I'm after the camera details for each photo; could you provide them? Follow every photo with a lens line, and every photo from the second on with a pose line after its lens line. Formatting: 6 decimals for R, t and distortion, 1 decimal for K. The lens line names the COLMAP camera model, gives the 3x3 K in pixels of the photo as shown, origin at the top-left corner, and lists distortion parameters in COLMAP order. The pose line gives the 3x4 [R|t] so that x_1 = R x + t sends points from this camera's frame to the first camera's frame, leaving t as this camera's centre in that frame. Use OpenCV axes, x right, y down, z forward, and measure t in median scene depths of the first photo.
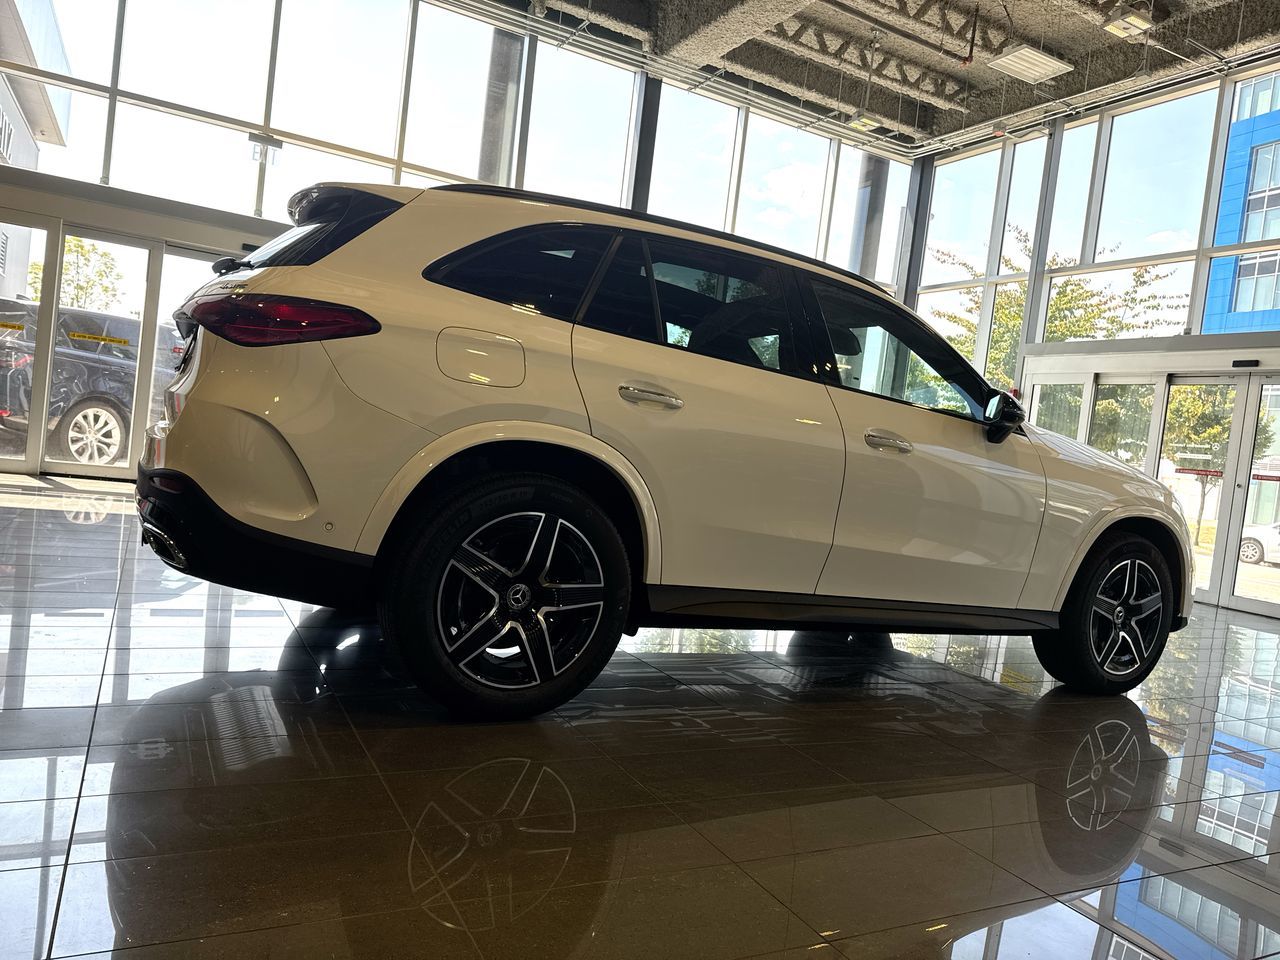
lens RADIAL K [[903.0, 0, 633.7], [0, 903.0, 482.4], [0, 0, 1]] dist [0.034169, -0.040156]
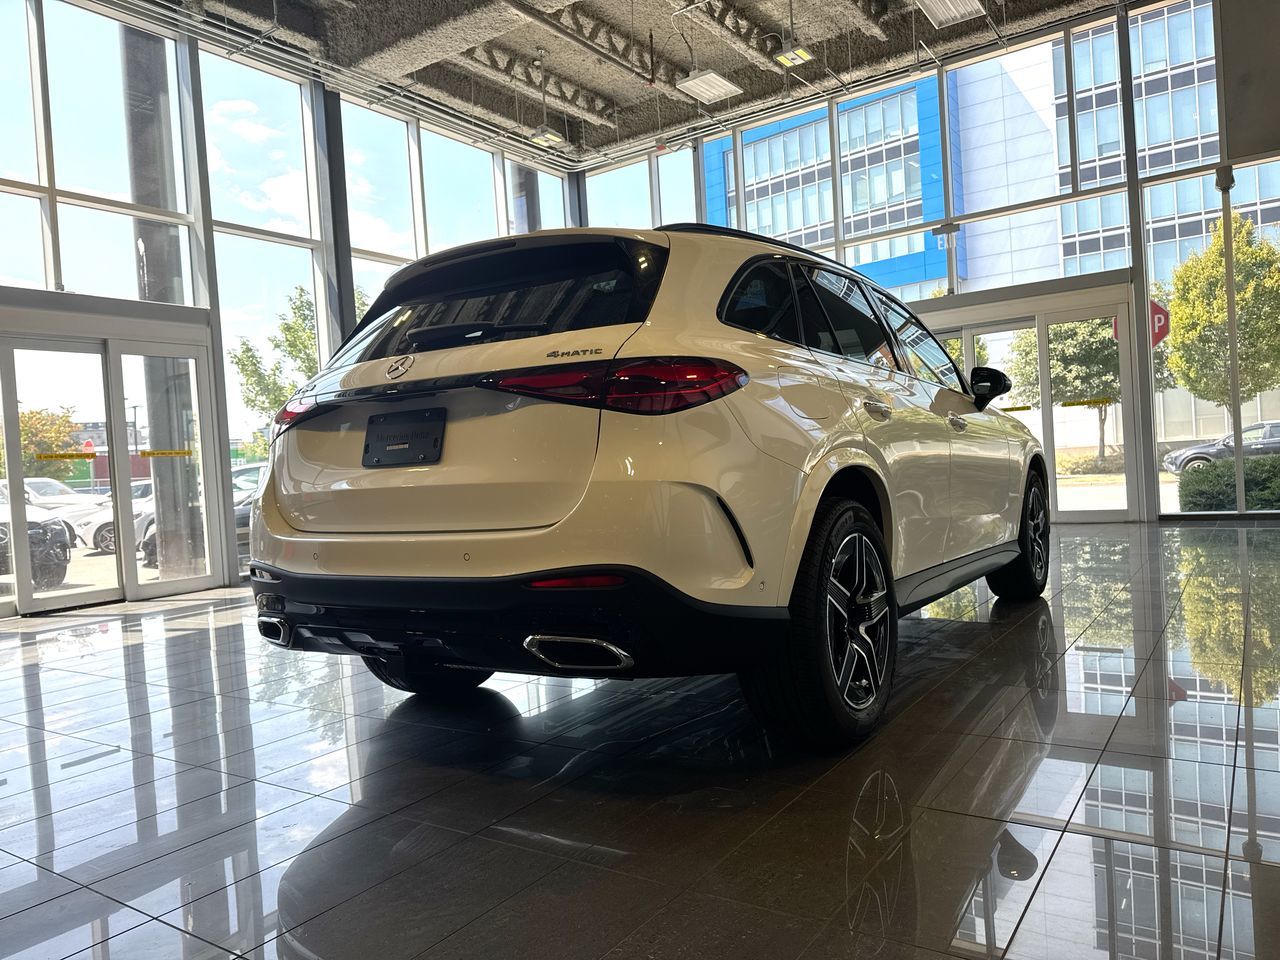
lens RADIAL K [[903.0, 0, 644.3], [0, 903.0, 483.2], [0, 0, 1]] dist [0.034169, -0.040156]
pose [[0.869340, -0.182215, 0.459398, -0.202270], [0.185218, 0.981924, 0.038972, -0.027802], [-0.458195, 0.051209, 0.887375, 0.047677]]
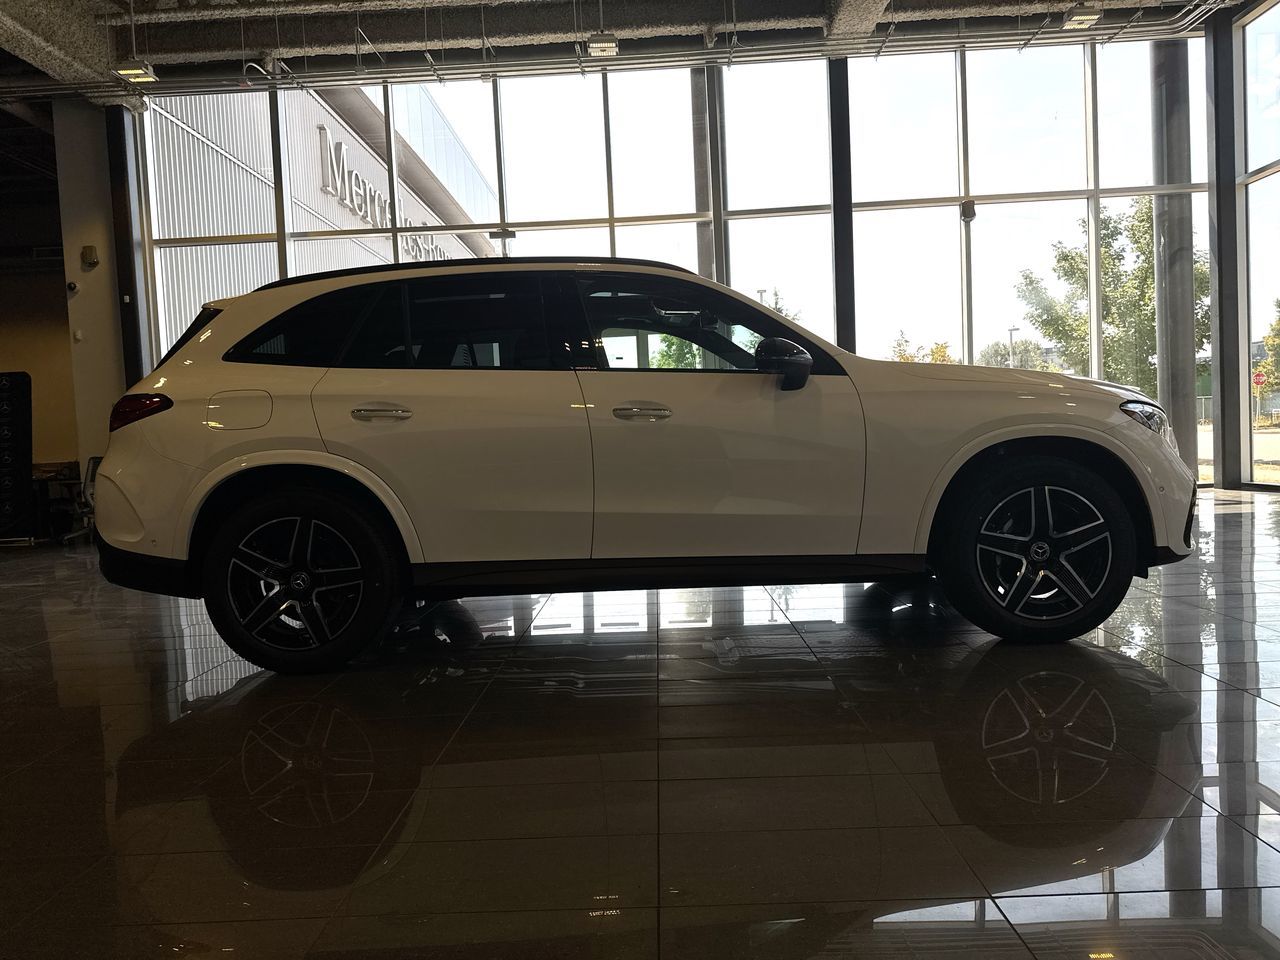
lens RADIAL K [[903.0, 0, 618.7], [0, 903.0, 489.9], [0, 0, 1]] dist [0.034169, -0.040156]
pose [[0.859898, -0.133414, -0.492724, 0.249553], [0.128723, 0.990721, -0.043609, 0.029202], [0.493970, -0.025926, 0.869092, 0.018088]]
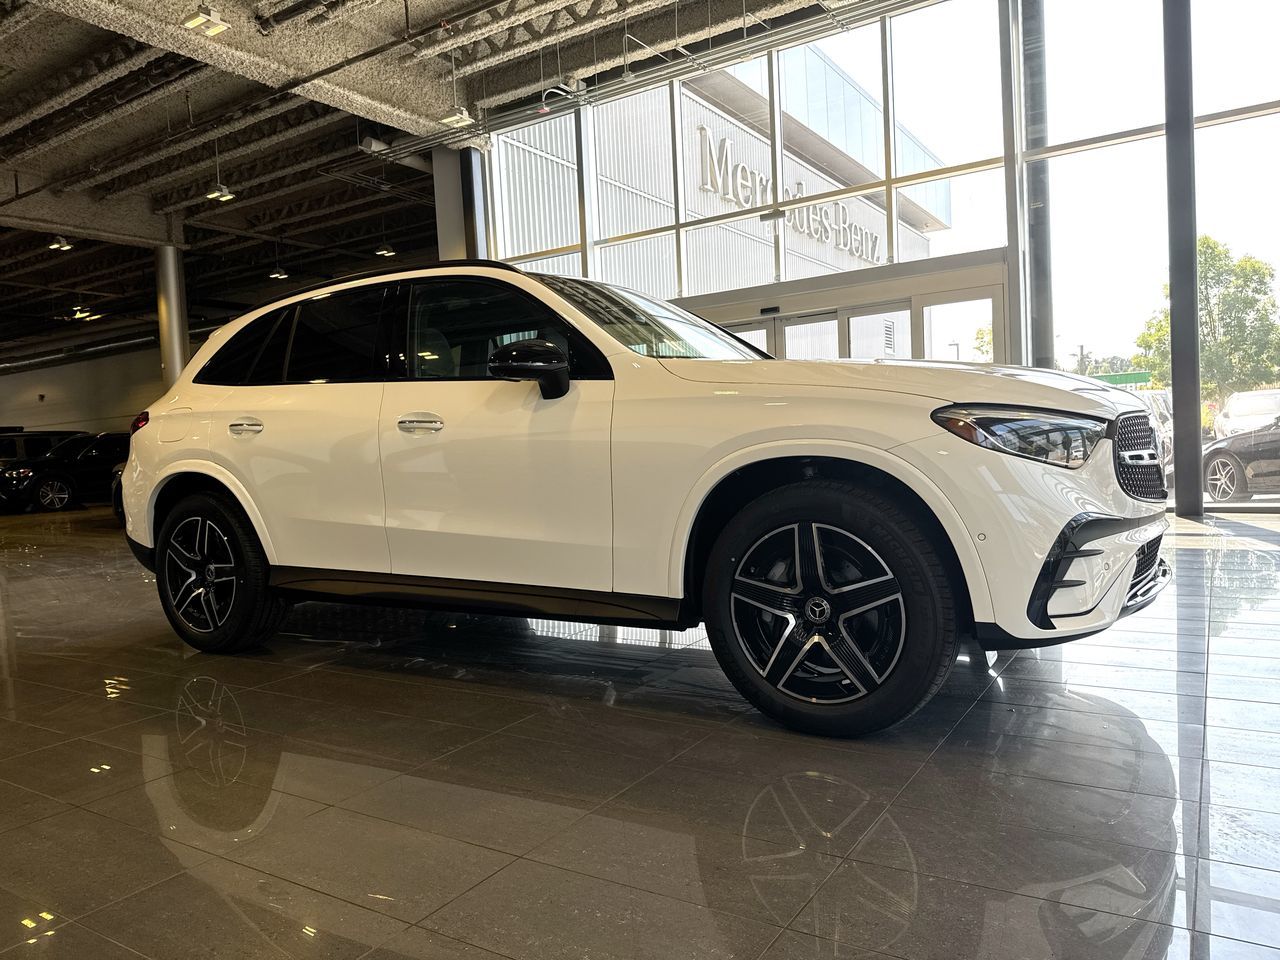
lens RADIAL K [[903.0, 0, 639.3], [0, 903.0, 489.7], [0, 0, 1]] dist [0.034169, -0.040156]
pose [[0.482045, -0.100587, -0.870353, 0.416430], [0.067886, 0.994690, -0.077358, 0.040605], [0.873513, -0.021794, 0.486313, 0.231513]]
